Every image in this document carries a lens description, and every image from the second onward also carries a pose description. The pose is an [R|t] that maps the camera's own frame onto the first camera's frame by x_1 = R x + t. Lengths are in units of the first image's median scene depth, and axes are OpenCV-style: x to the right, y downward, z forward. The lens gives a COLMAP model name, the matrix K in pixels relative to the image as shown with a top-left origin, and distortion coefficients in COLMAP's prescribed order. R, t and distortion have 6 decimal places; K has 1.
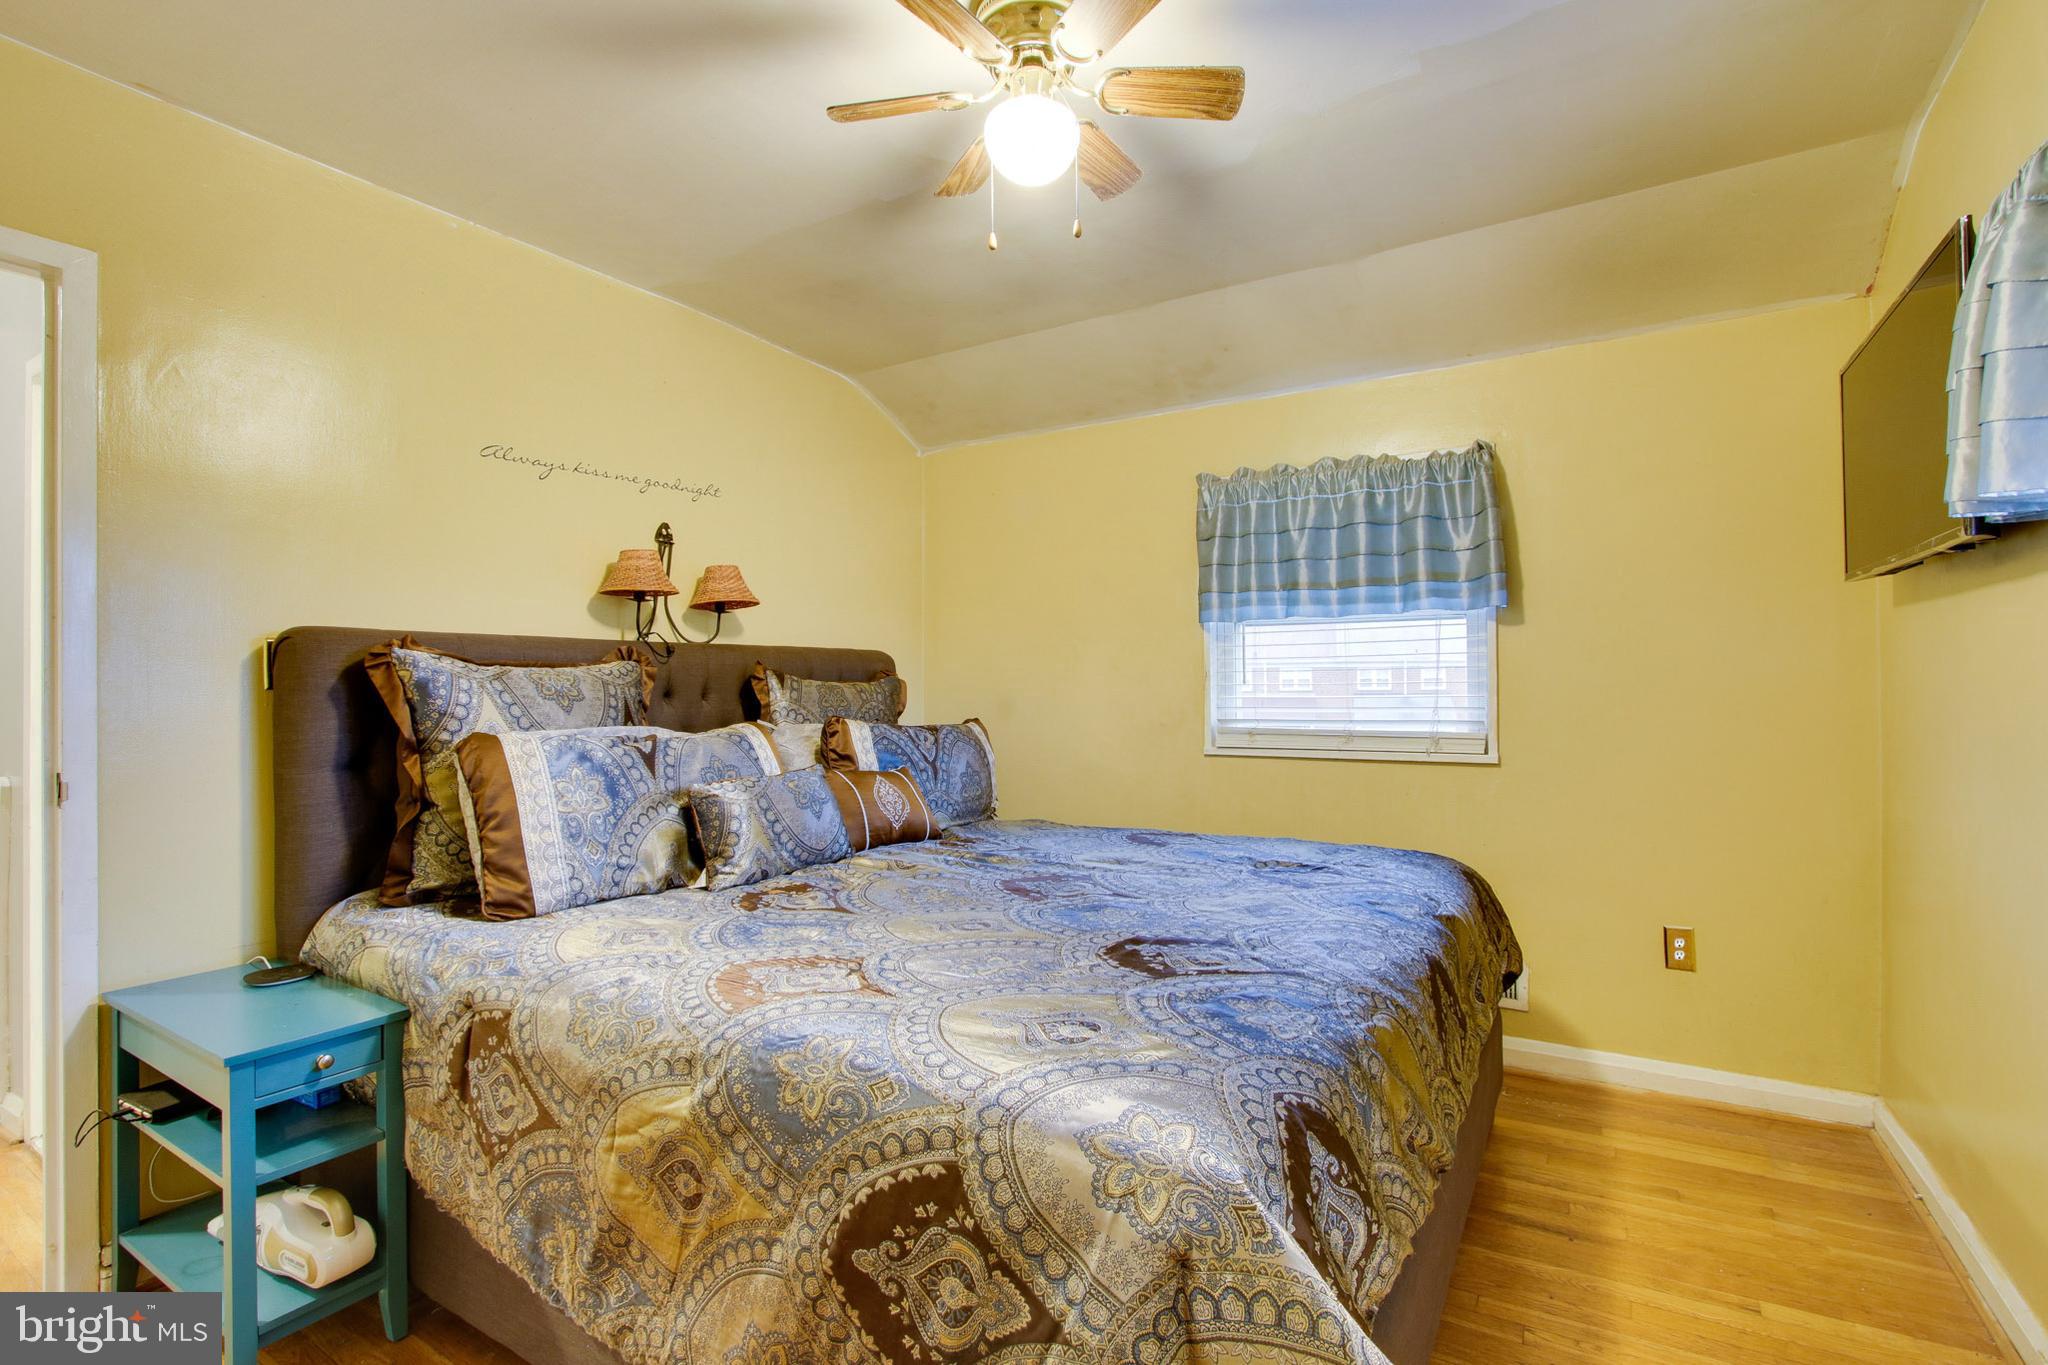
lens RADIAL K [[945.3, 0, 1024.5], [0, 945.3, 679.0], [0, 0, 1]] dist [-0.015578, 0.000795]
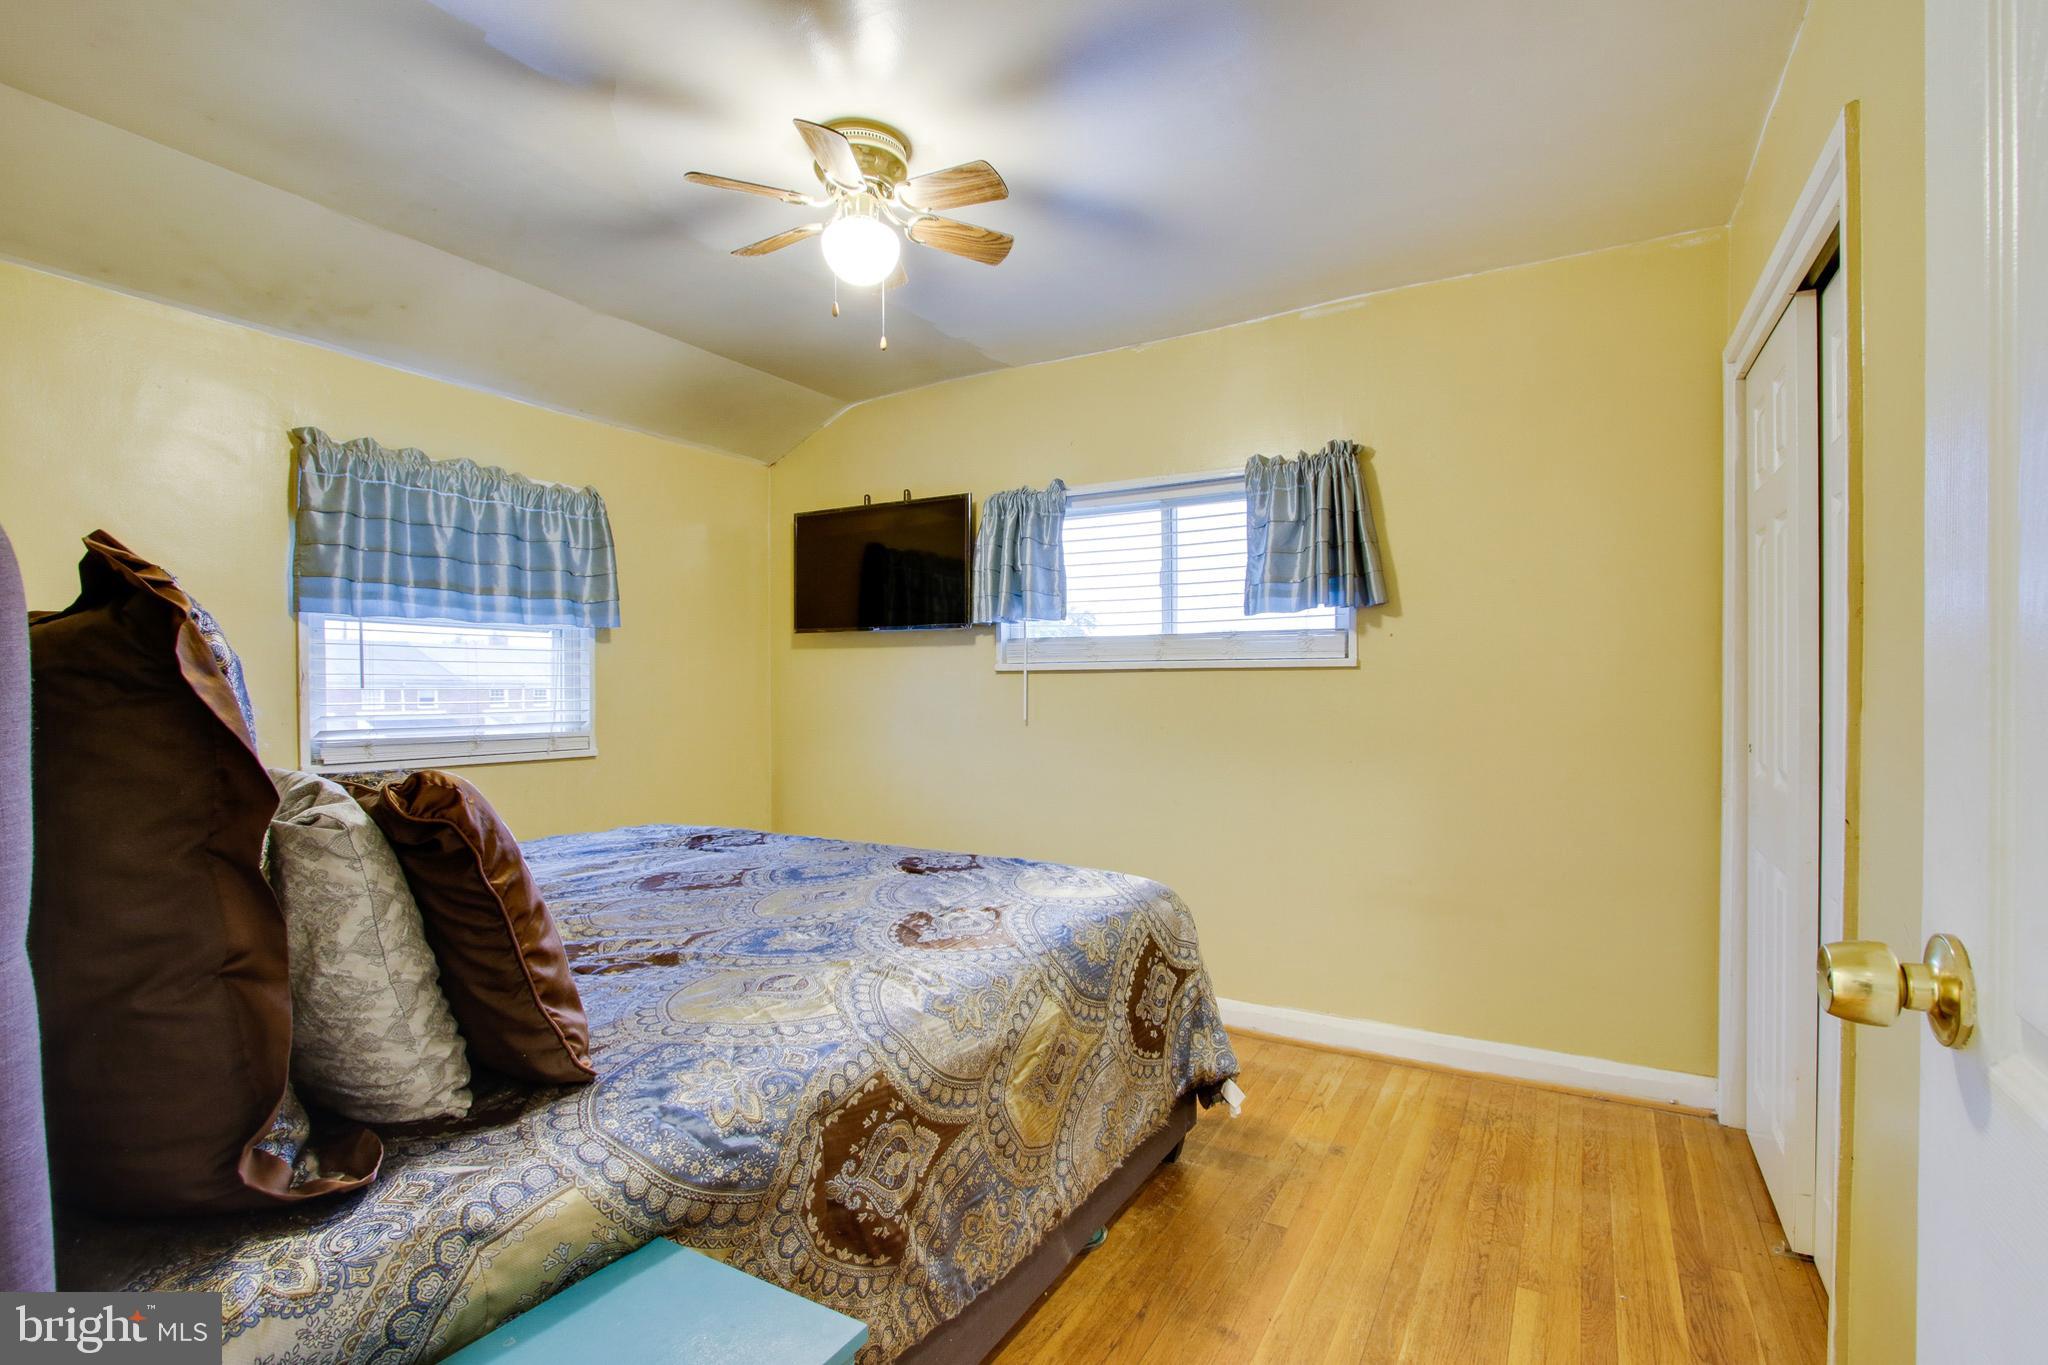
lens RADIAL K [[951.3, 0, 1027.3], [0, 951.3, 703.5], [0, 0, 1]] dist [-0.009206, 0.000205]
pose [[-0.019853, -0.006405, 0.999782, -0.740323], [-0.011477, 0.999915, 0.006178, 0.008081], [-0.999737, -0.011352, -0.019925, 0.468502]]
